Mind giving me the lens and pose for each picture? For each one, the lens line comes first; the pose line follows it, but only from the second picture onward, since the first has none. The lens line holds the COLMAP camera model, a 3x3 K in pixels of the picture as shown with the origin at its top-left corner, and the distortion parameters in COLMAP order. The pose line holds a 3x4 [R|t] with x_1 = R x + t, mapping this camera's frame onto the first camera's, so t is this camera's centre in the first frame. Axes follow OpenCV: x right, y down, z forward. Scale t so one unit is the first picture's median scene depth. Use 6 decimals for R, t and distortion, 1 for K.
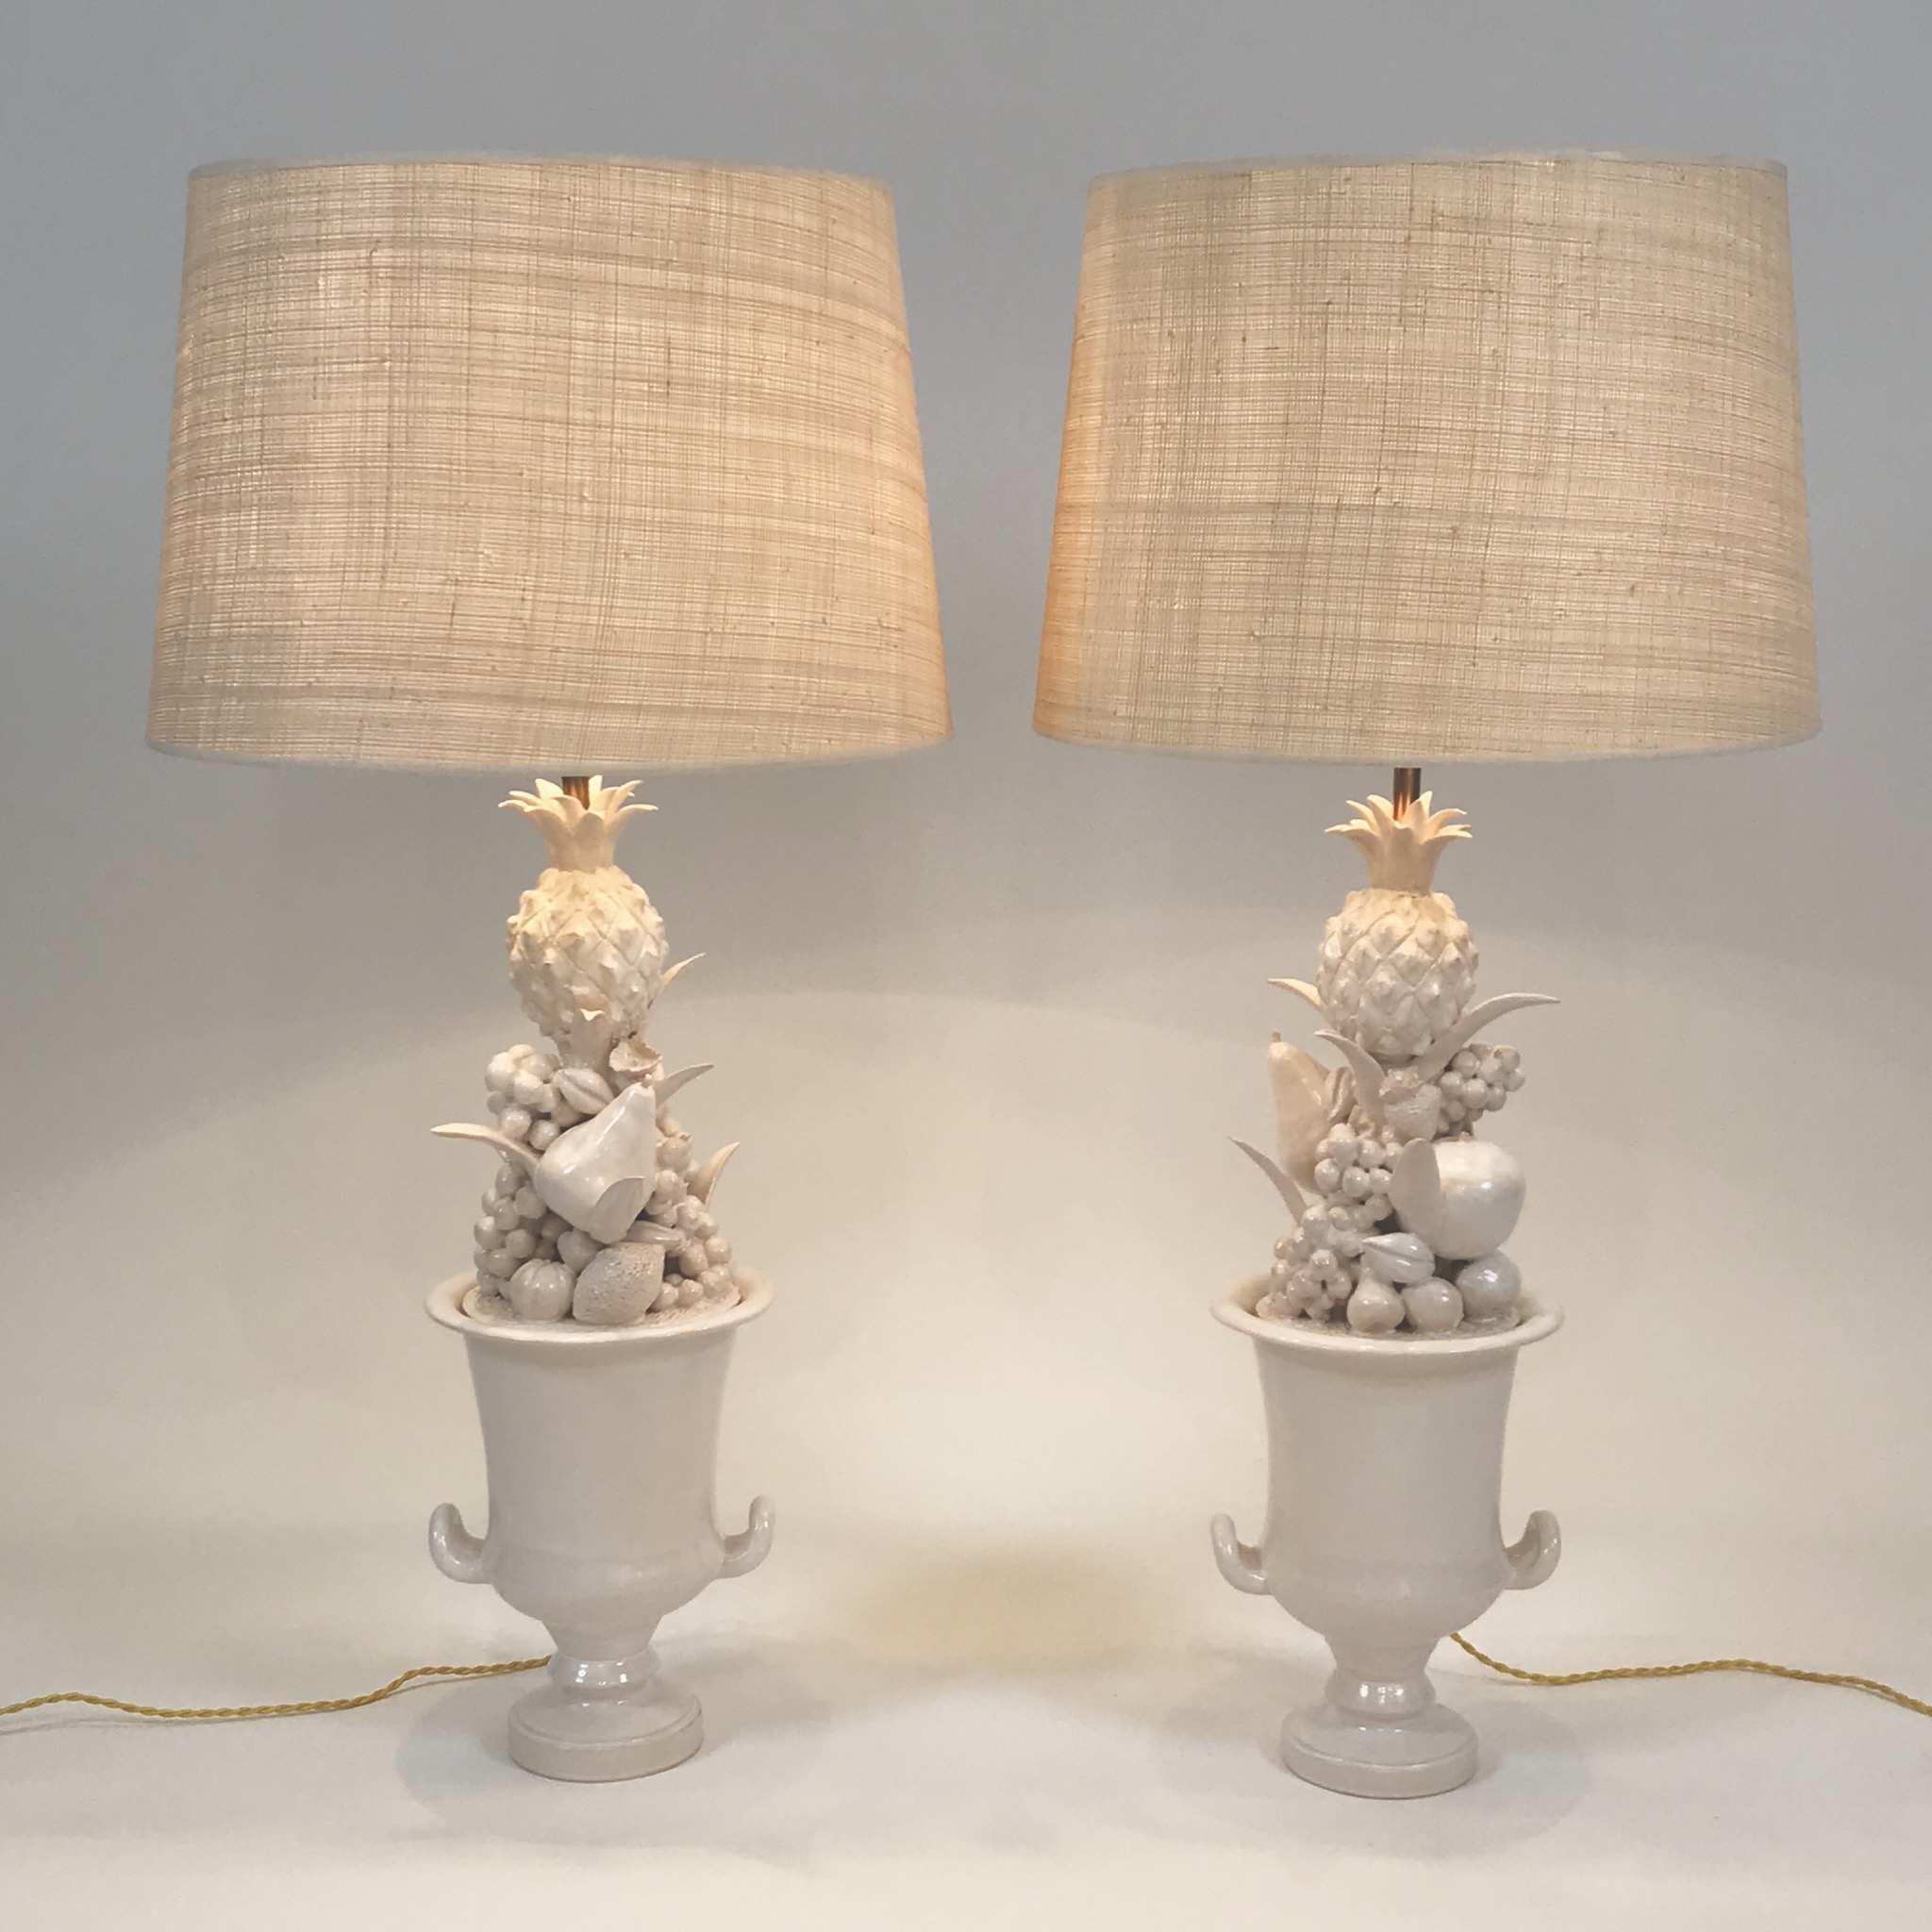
lens RADIAL K [[3094.4, 0, 966.0], [0, 3094.4, 966.0], [0, 0, 1]] dist [0.198120, -0.810264]
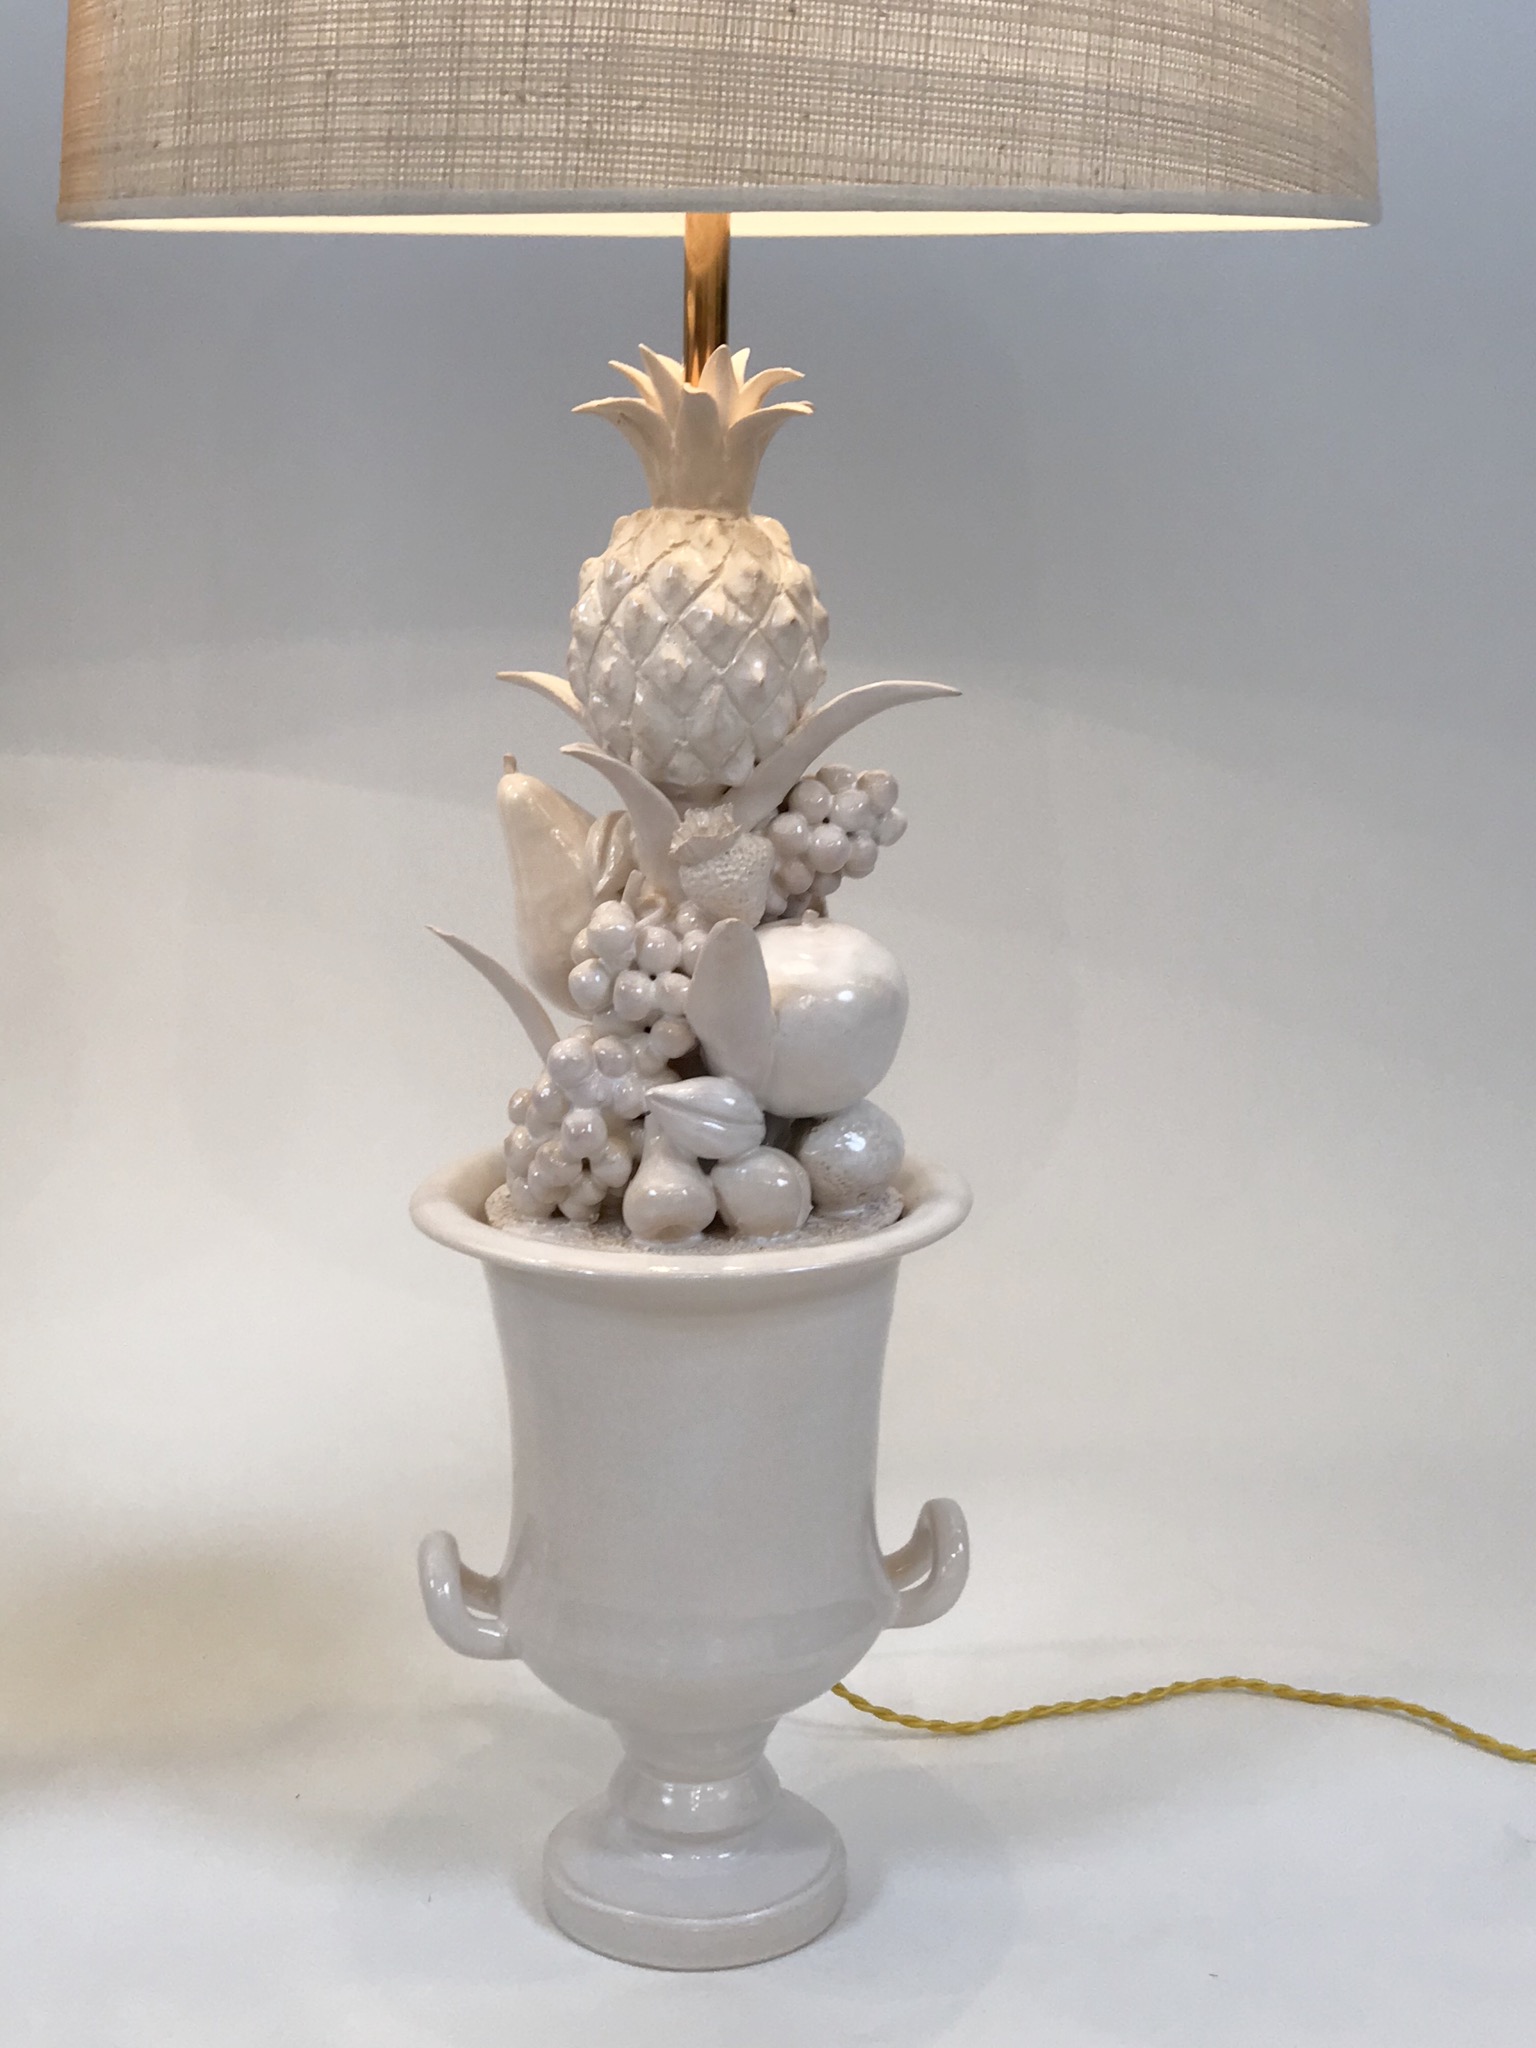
lens RADIAL K [[2920.3, 0, 805.3], [0, 2920.3, 1028.5], [0, 0, 1]] dist [0.246427, -1.043561]
pose [[0.991075, -0.025383, 0.130870, 0.083432], [0.016052, 0.997285, 0.071869, 0.035358], [-0.132339, -0.069127, 0.988791, 0.429510]]
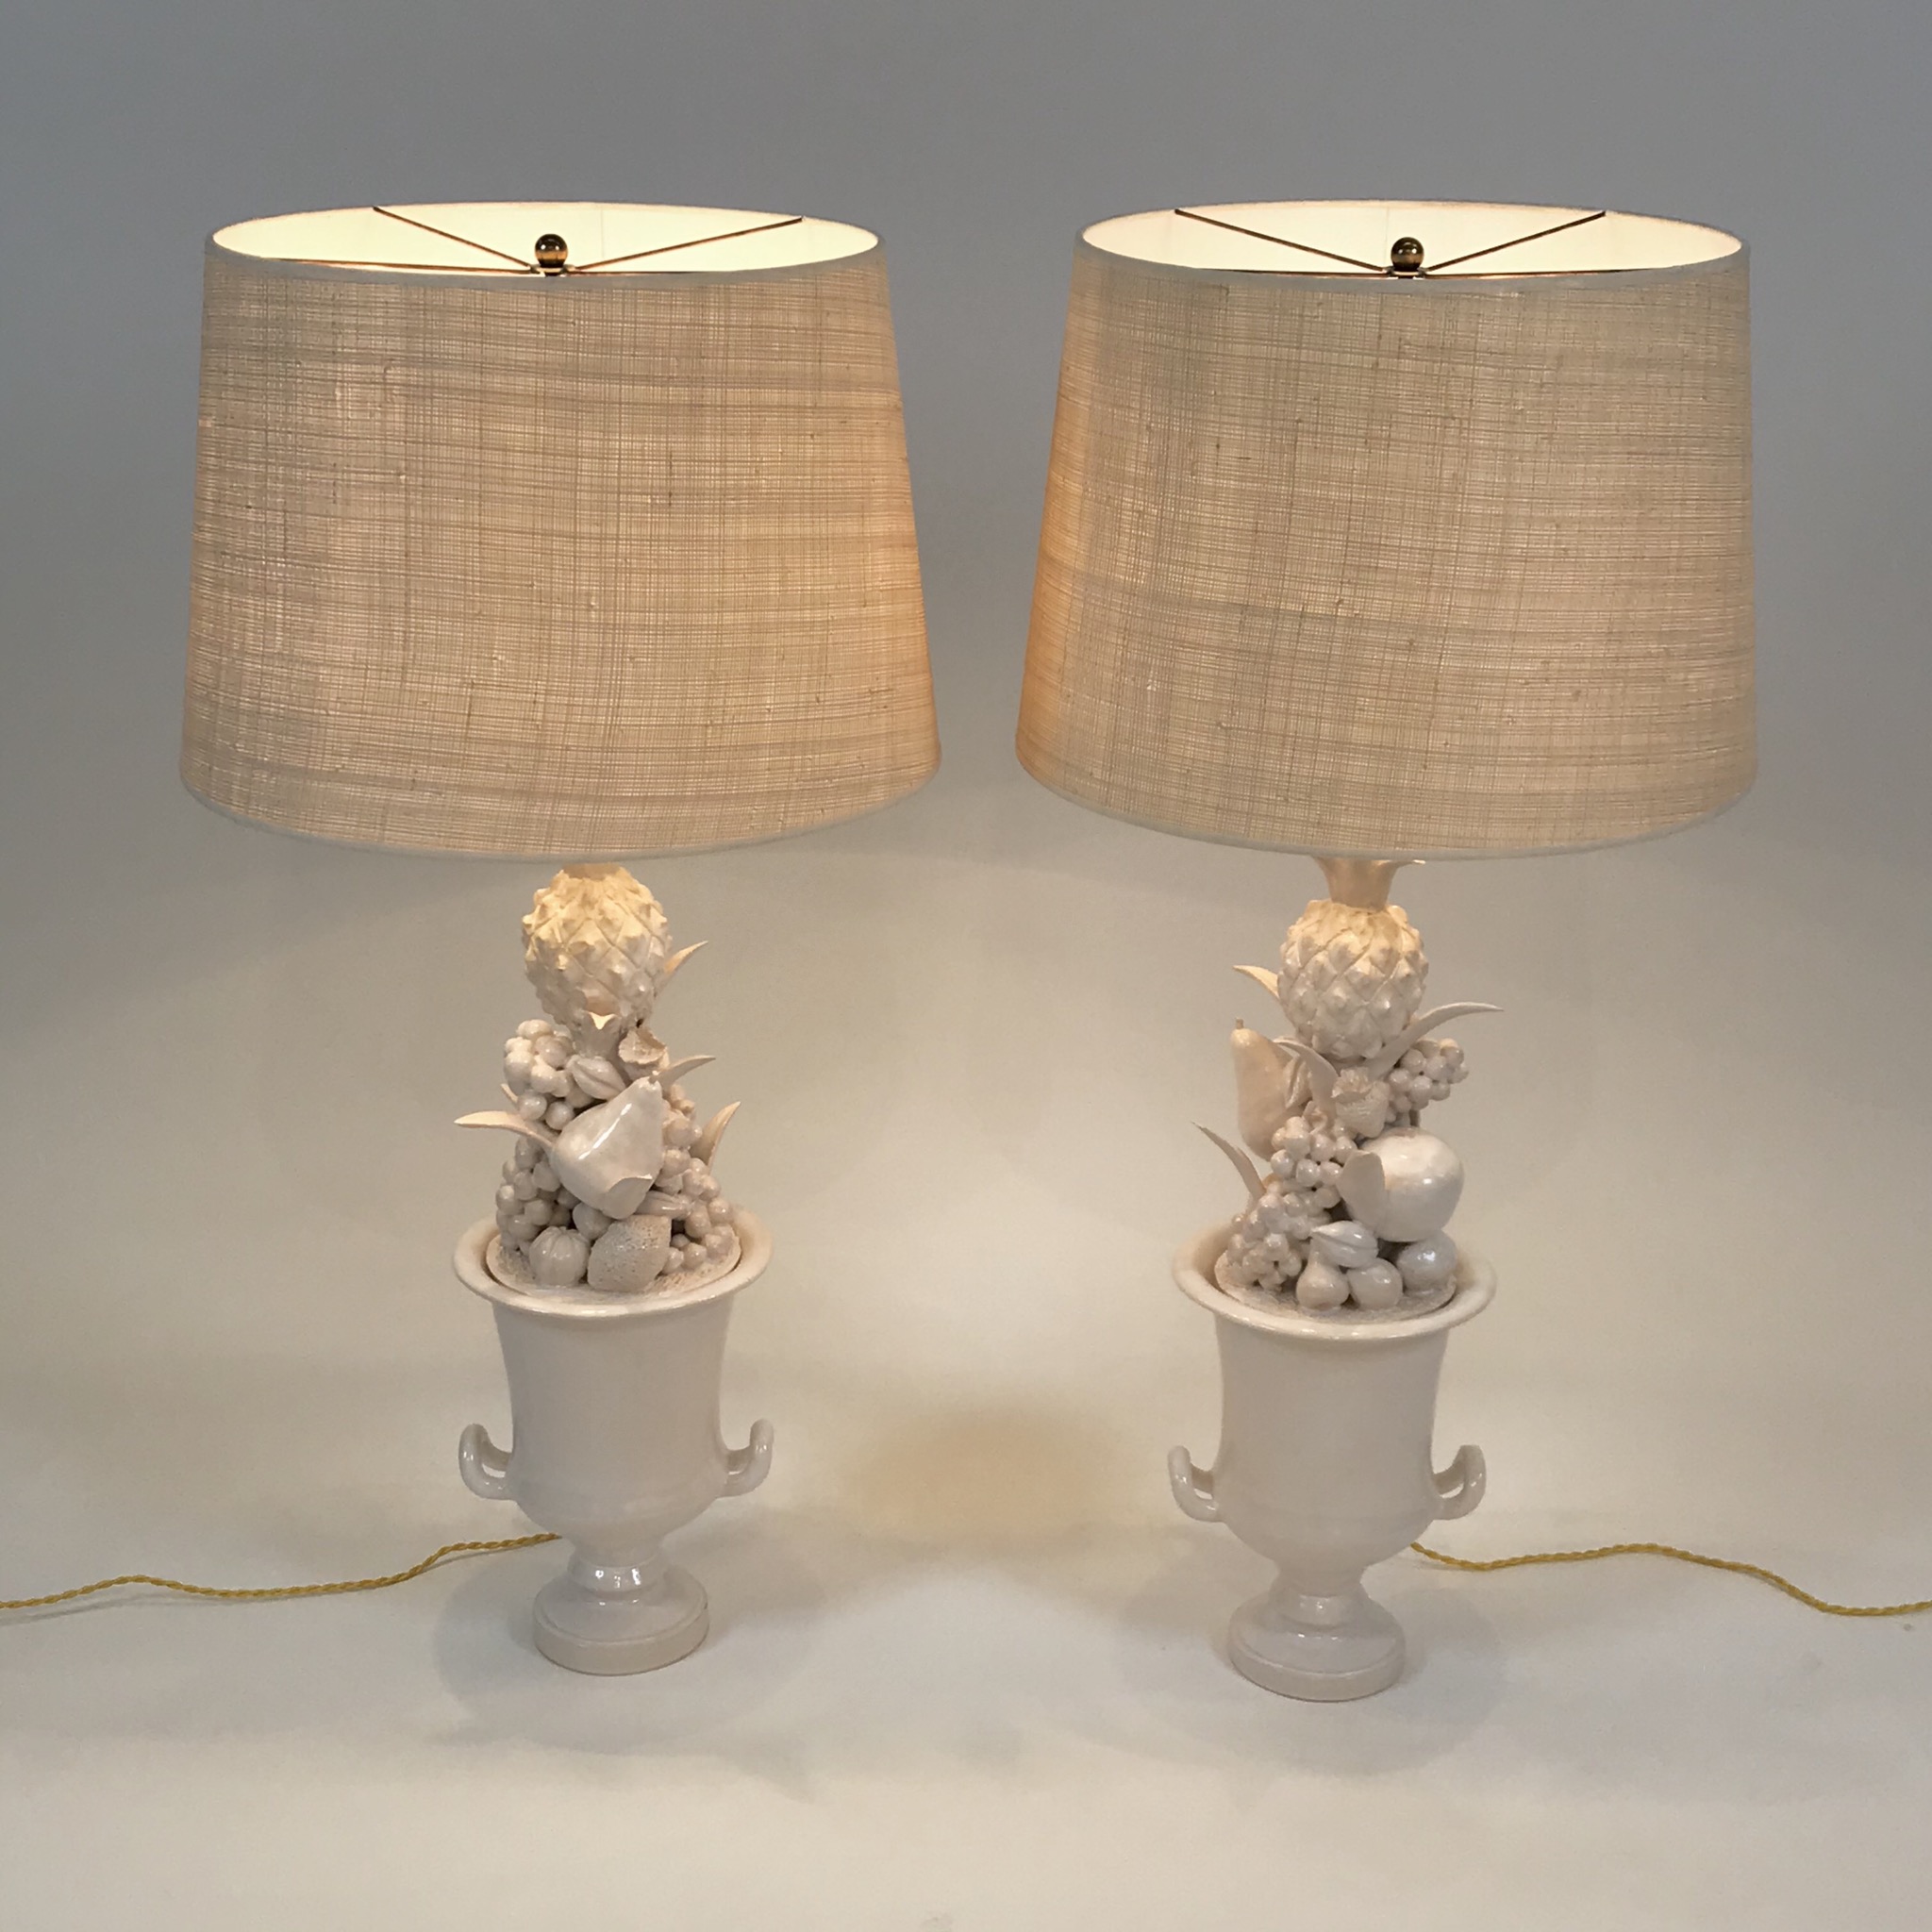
lens RADIAL K [[3094.4, 0, 966.0], [0, 3094.4, 966.0], [0, 0, 1]] dist [0.198120, -0.810264]
pose [[0.999948, 0.010170, -0.000815, 0.006228], [-0.009884, 0.985401, 0.169965, -0.184572], [0.002531, -0.169948, 0.985450, -0.056348]]
